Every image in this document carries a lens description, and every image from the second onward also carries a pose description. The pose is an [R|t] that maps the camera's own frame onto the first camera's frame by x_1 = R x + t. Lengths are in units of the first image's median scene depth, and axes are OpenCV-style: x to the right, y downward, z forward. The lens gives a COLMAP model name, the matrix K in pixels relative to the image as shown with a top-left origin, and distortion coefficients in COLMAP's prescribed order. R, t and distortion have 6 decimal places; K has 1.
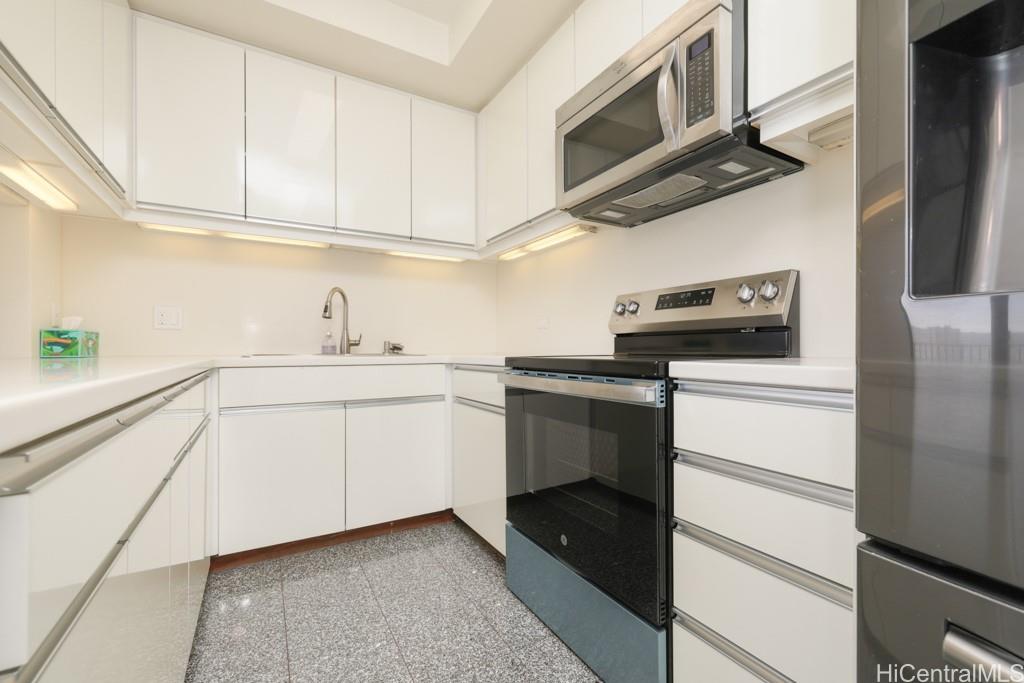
lens RADIAL K [[437.3, 0, 511.8], [0, 437.3, 342.1], [0, 0, 1]] dist [0.000924, -0.000833]
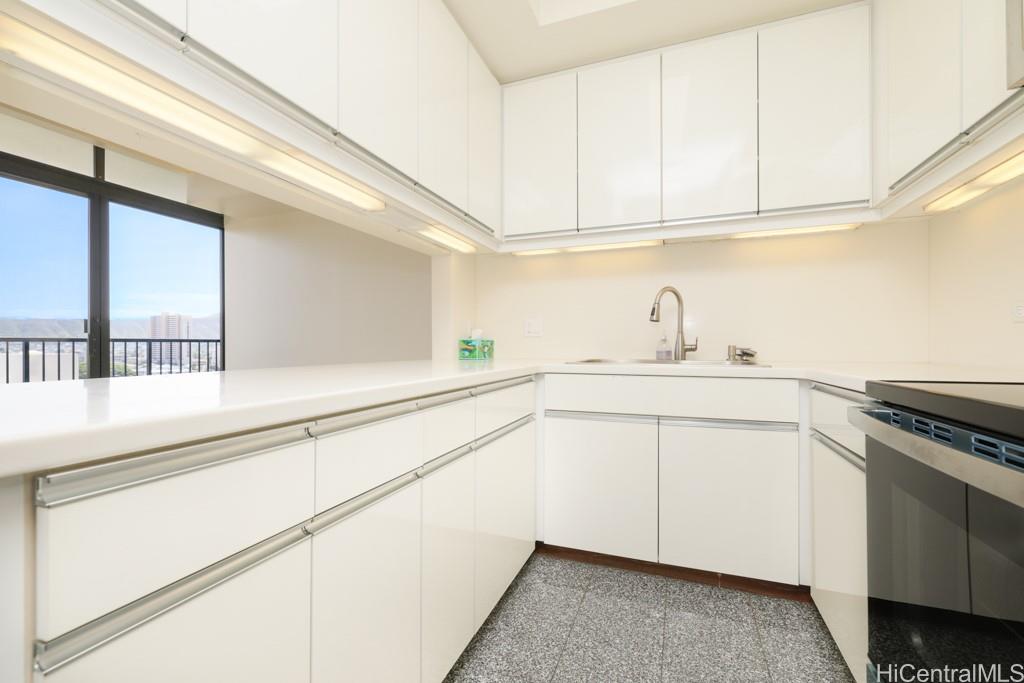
lens RADIAL K [[437.3, 0, 511.2], [0, 437.3, 342.9], [0, 0, 1]] dist [0.000924, -0.000833]
pose [[0.621564, -0.002146, -0.783361, 0.115025], [0.012496, 0.999896, 0.007176, -0.021435], [0.783264, -0.014249, 0.621526, 0.200095]]
